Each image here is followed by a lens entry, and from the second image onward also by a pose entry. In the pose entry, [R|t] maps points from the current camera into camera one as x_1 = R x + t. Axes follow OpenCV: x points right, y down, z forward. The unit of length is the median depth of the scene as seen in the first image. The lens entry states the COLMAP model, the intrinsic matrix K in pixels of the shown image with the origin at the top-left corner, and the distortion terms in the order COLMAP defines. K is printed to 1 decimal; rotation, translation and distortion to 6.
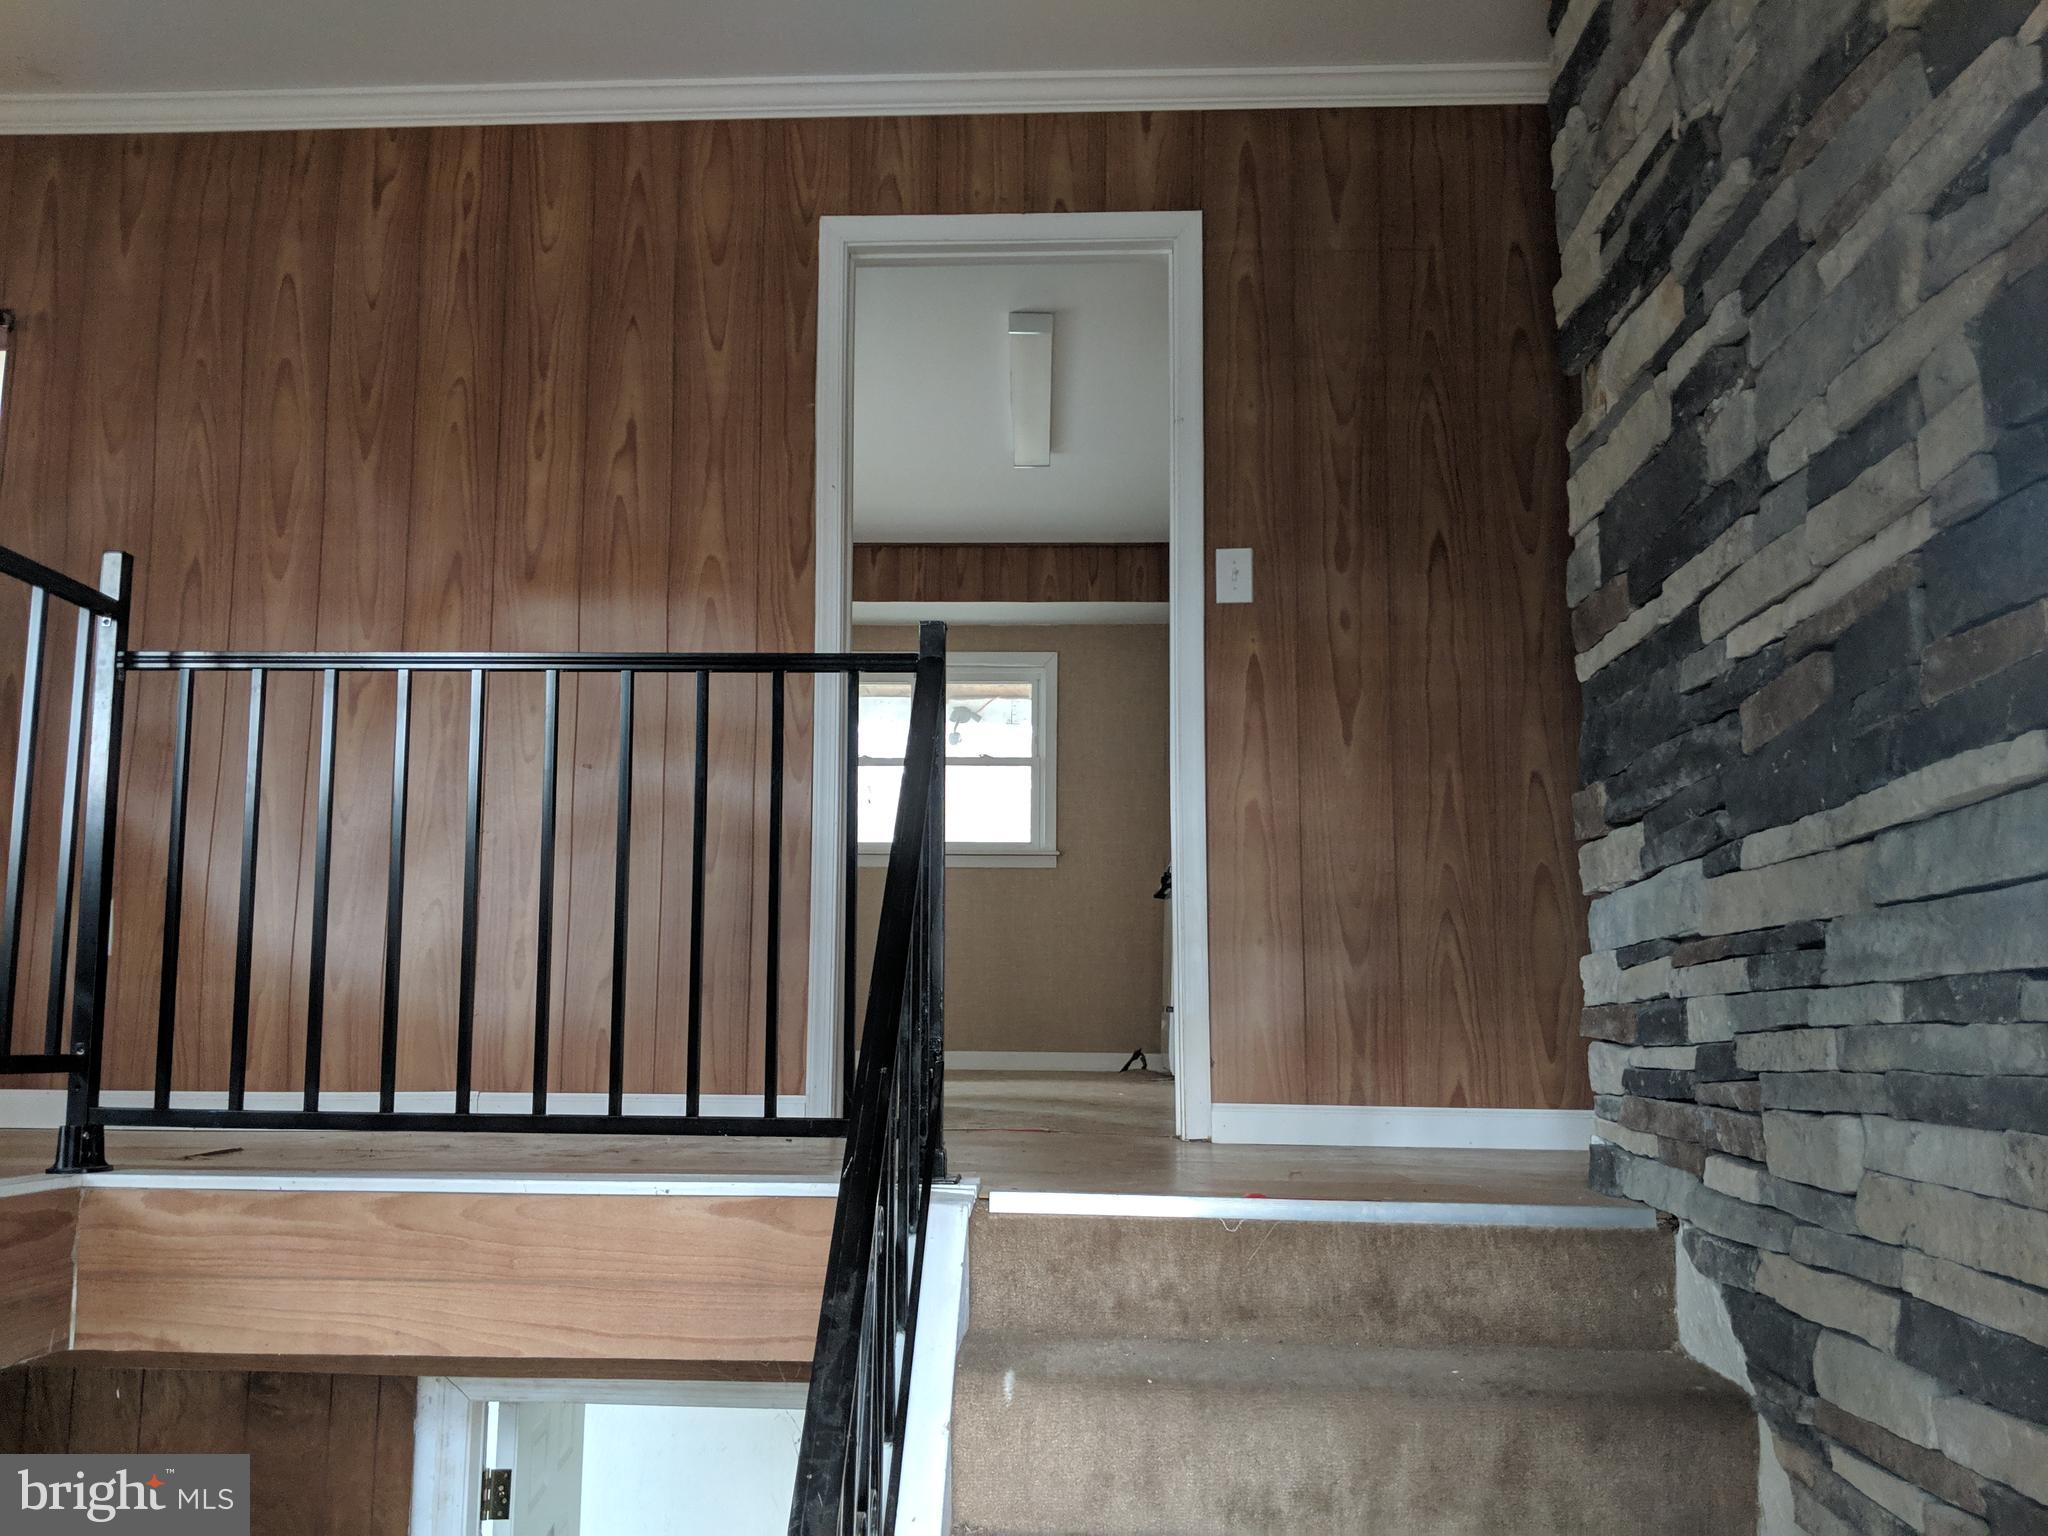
lens RADIAL K [[1641.9, 0, 1009.7], [0, 1641.9, 779.8], [0, 0, 1]] dist [0.055452, -0.108645]
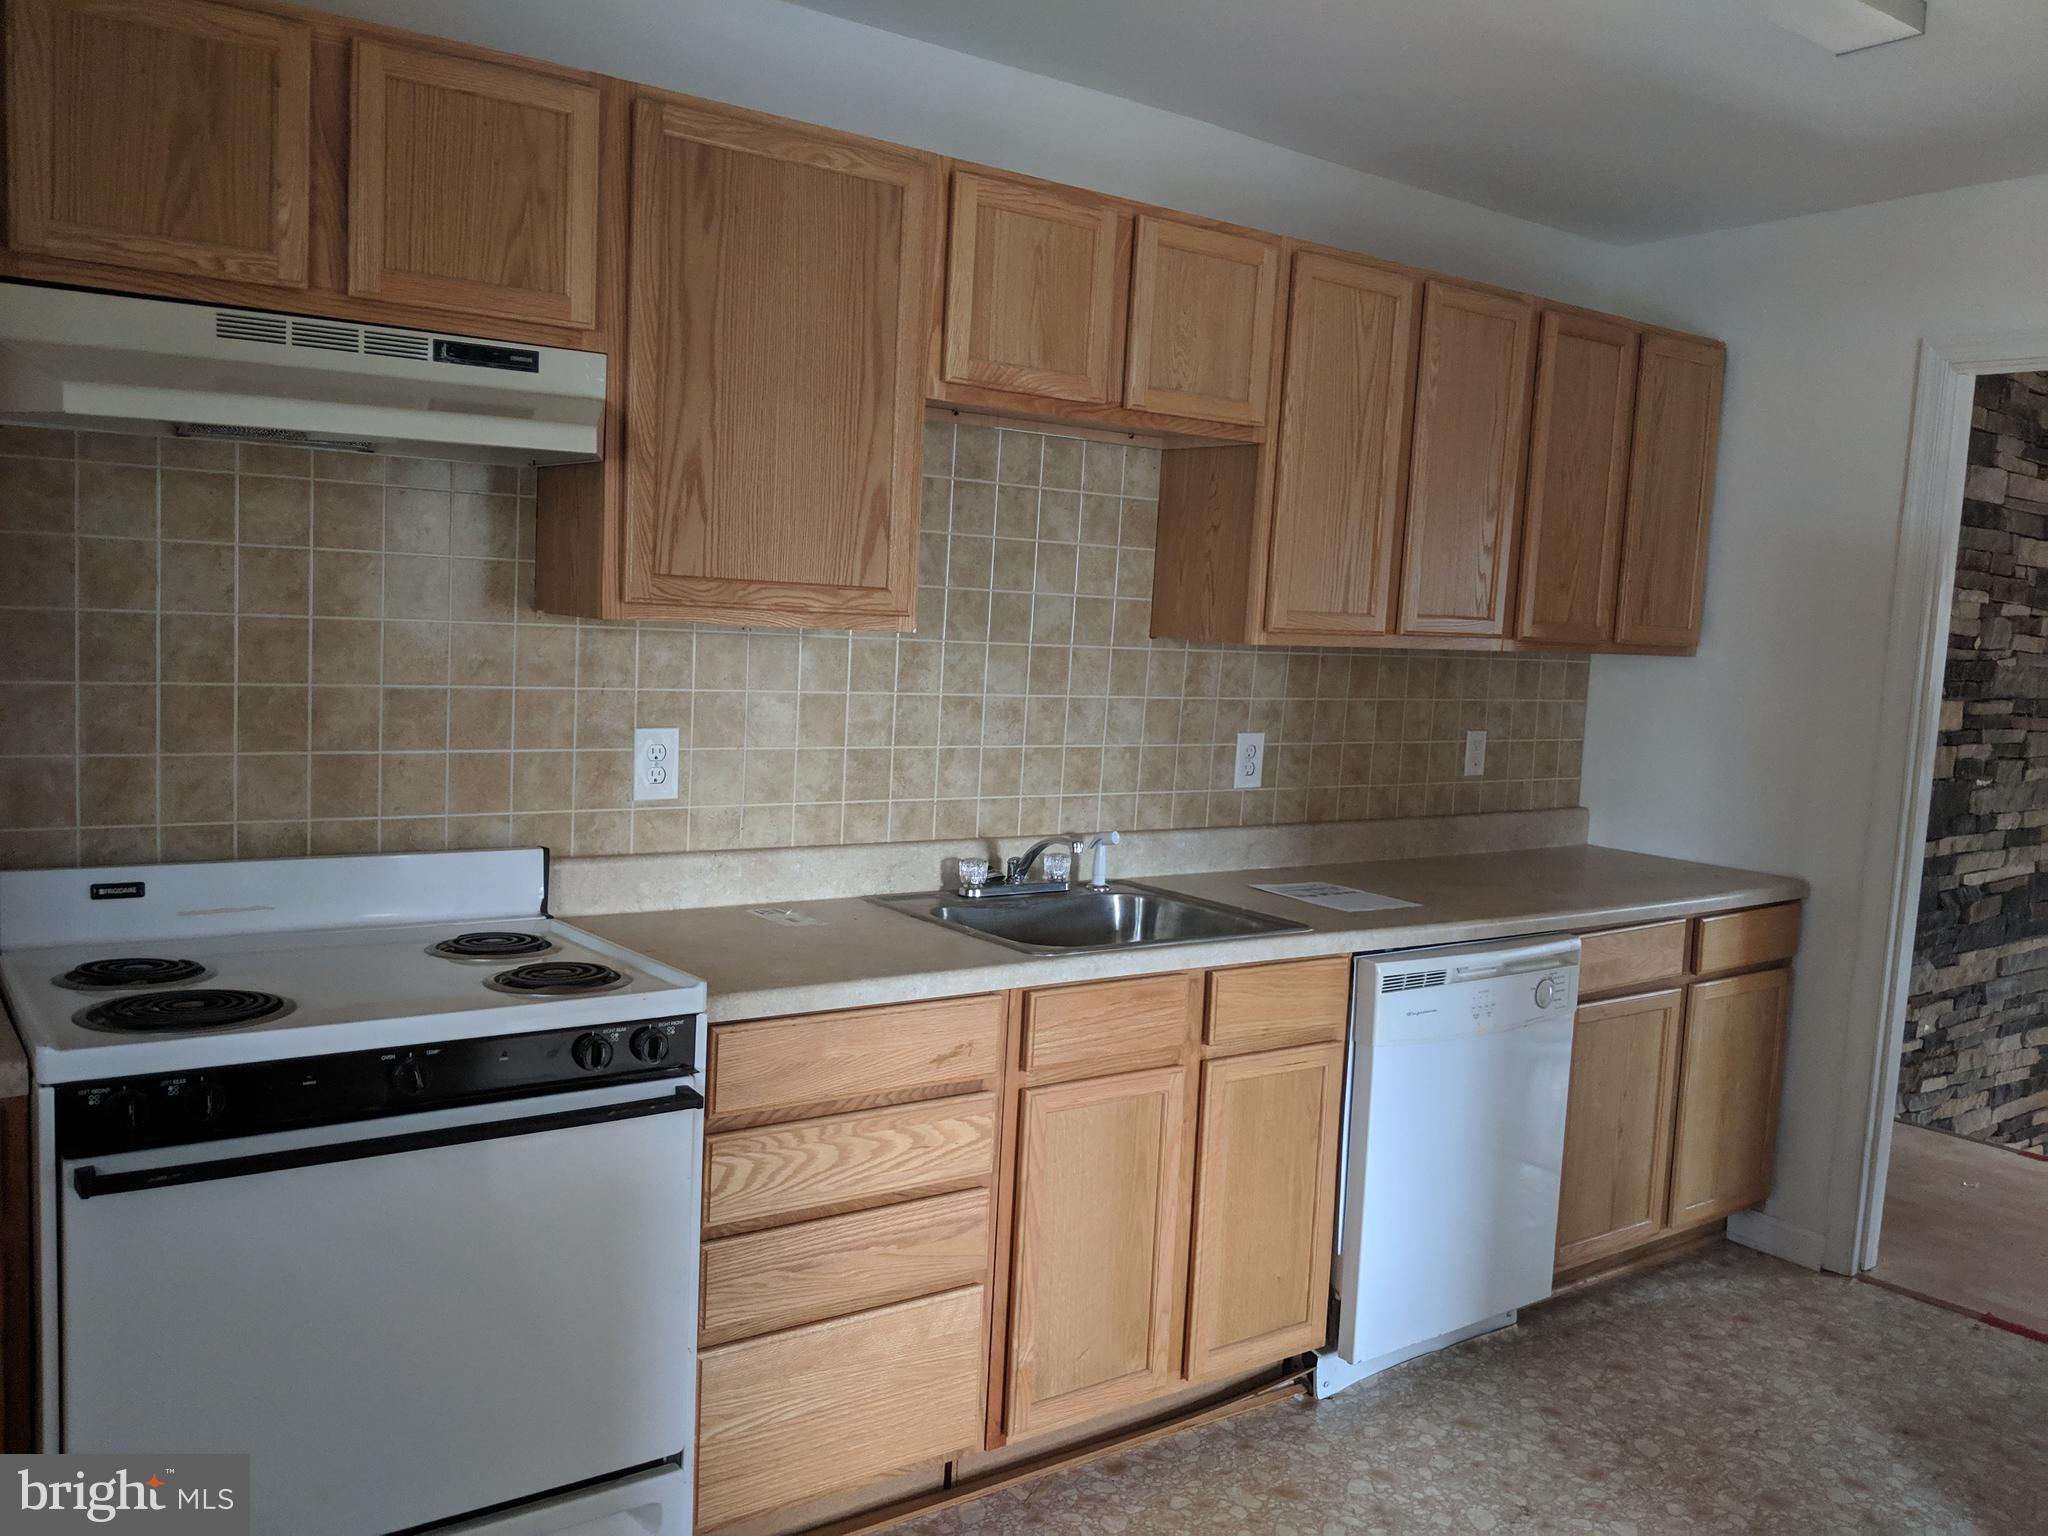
lens RADIAL K [[1641.9, 0, 1055.4], [0, 1641.9, 773.2], [0, 0, 1]] dist [0.055452, -0.108645]
pose [[-0.639588, -0.112794, 0.760398, -0.308929], [-0.161342, 0.986841, 0.010675, -0.023121], [-0.751596, -0.115857, -0.649370, 1.968462]]
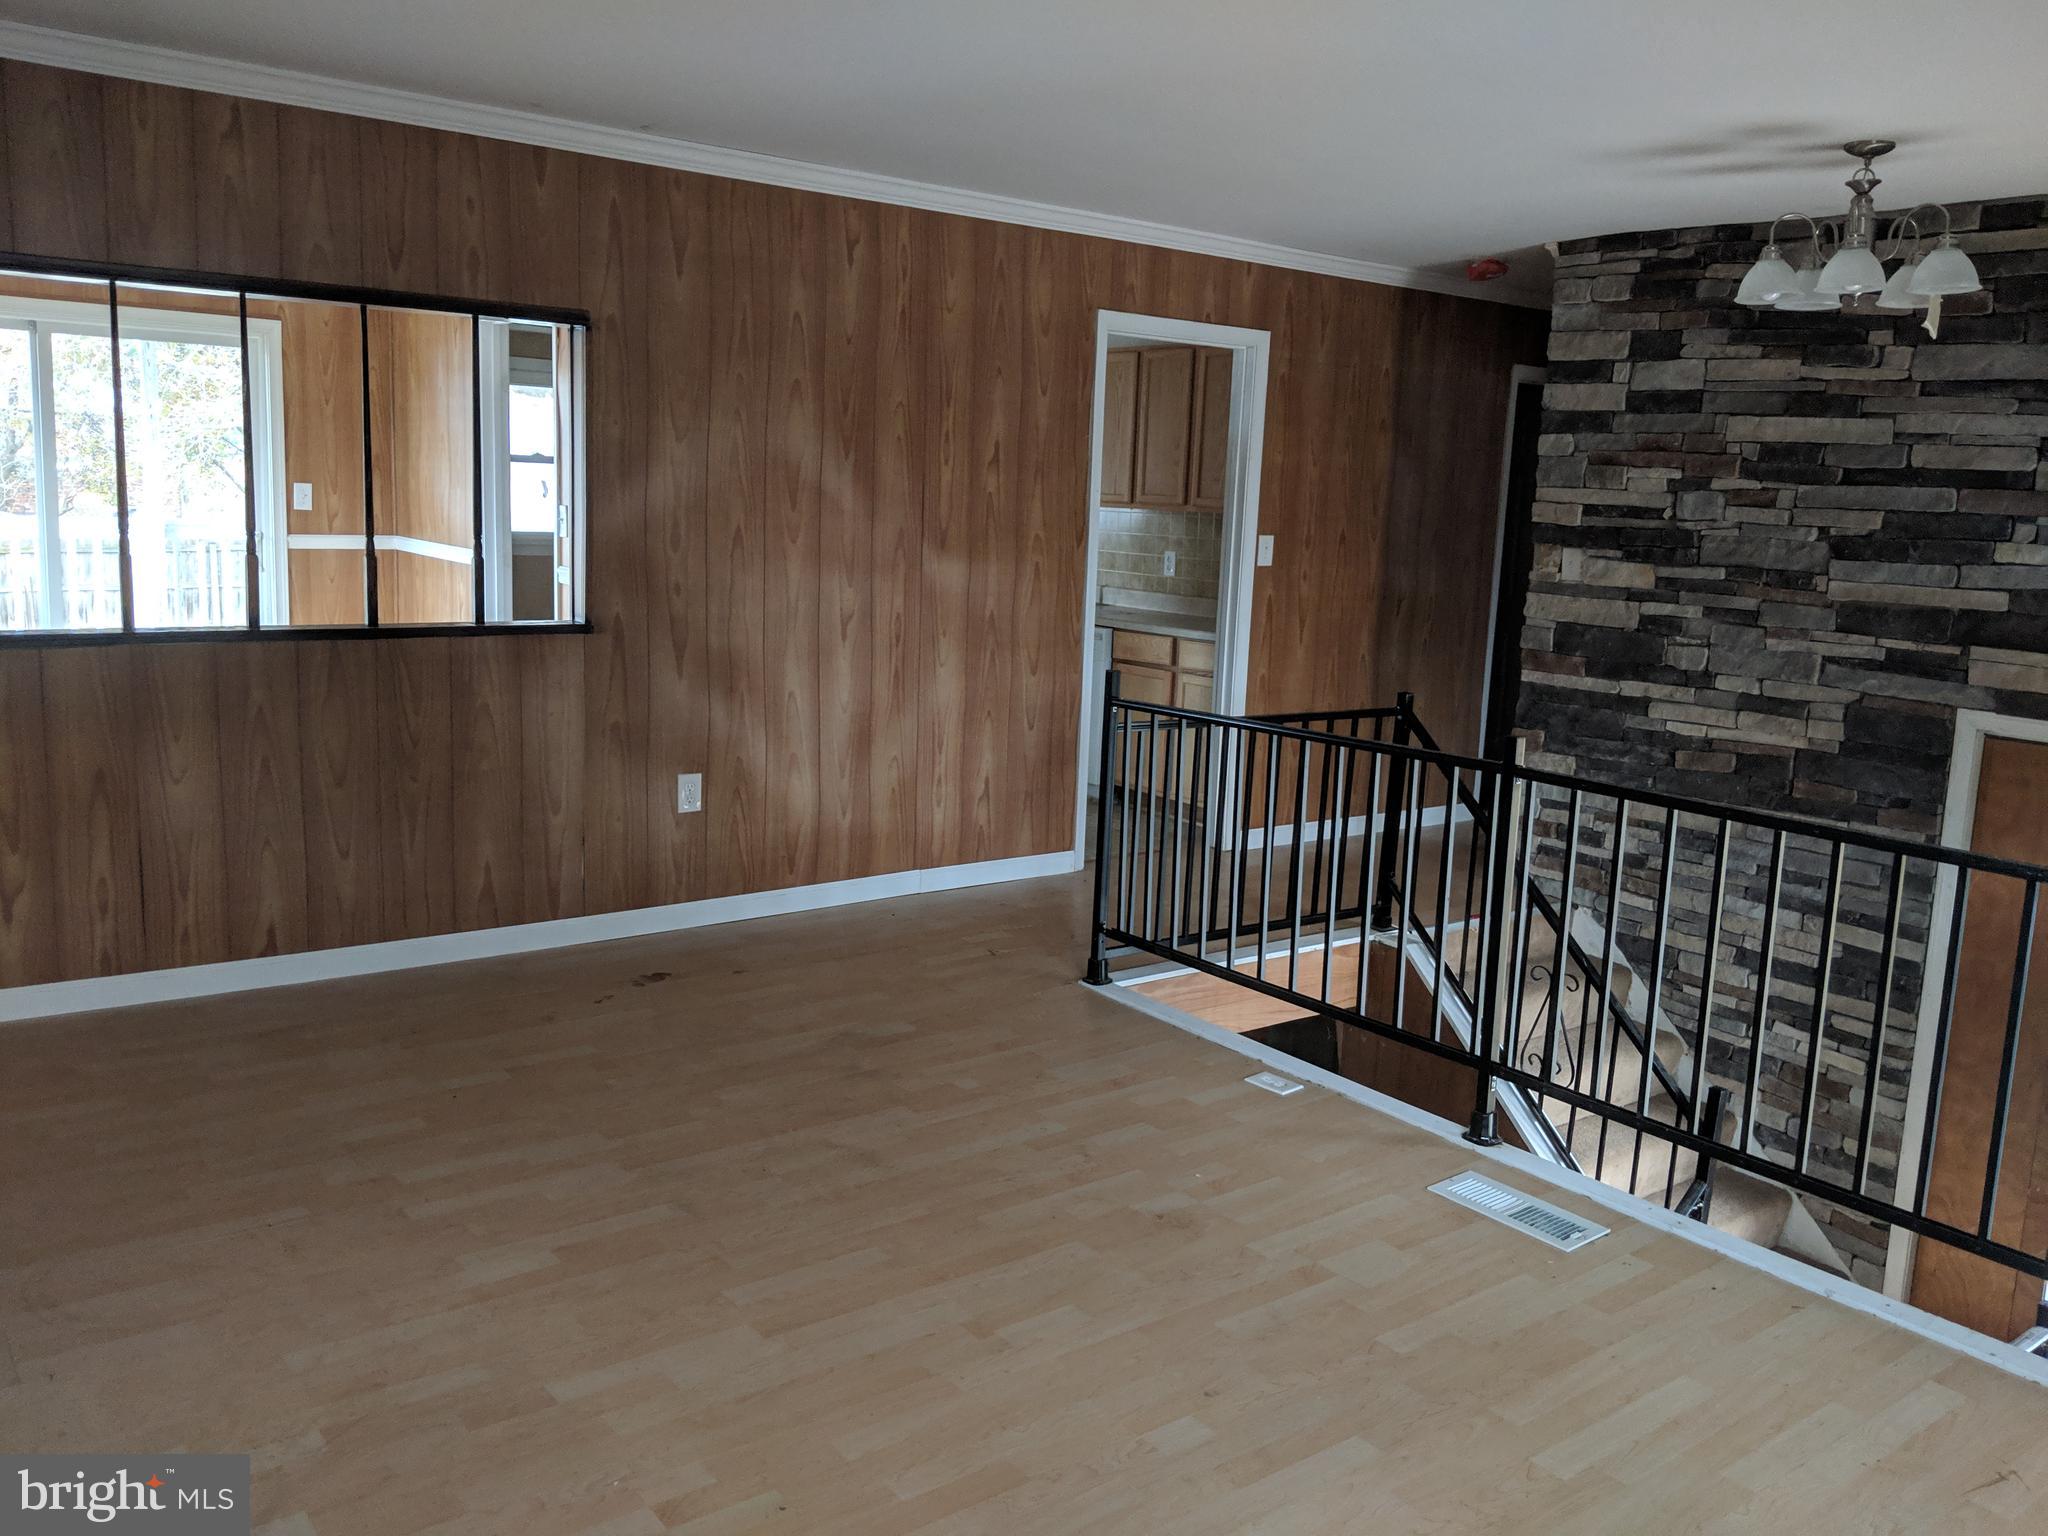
lens RADIAL K [[1641.9, 0, 1030.8], [0, 1641.9, 762.6], [0, 0, 1]] dist [0.055452, -0.108645]
pose [[0.762509, -0.080781, 0.641915, -1.194371], [-0.128907, 0.953312, 0.273091, -0.349582], [-0.634006, -0.290981, 0.716496, -0.195767]]
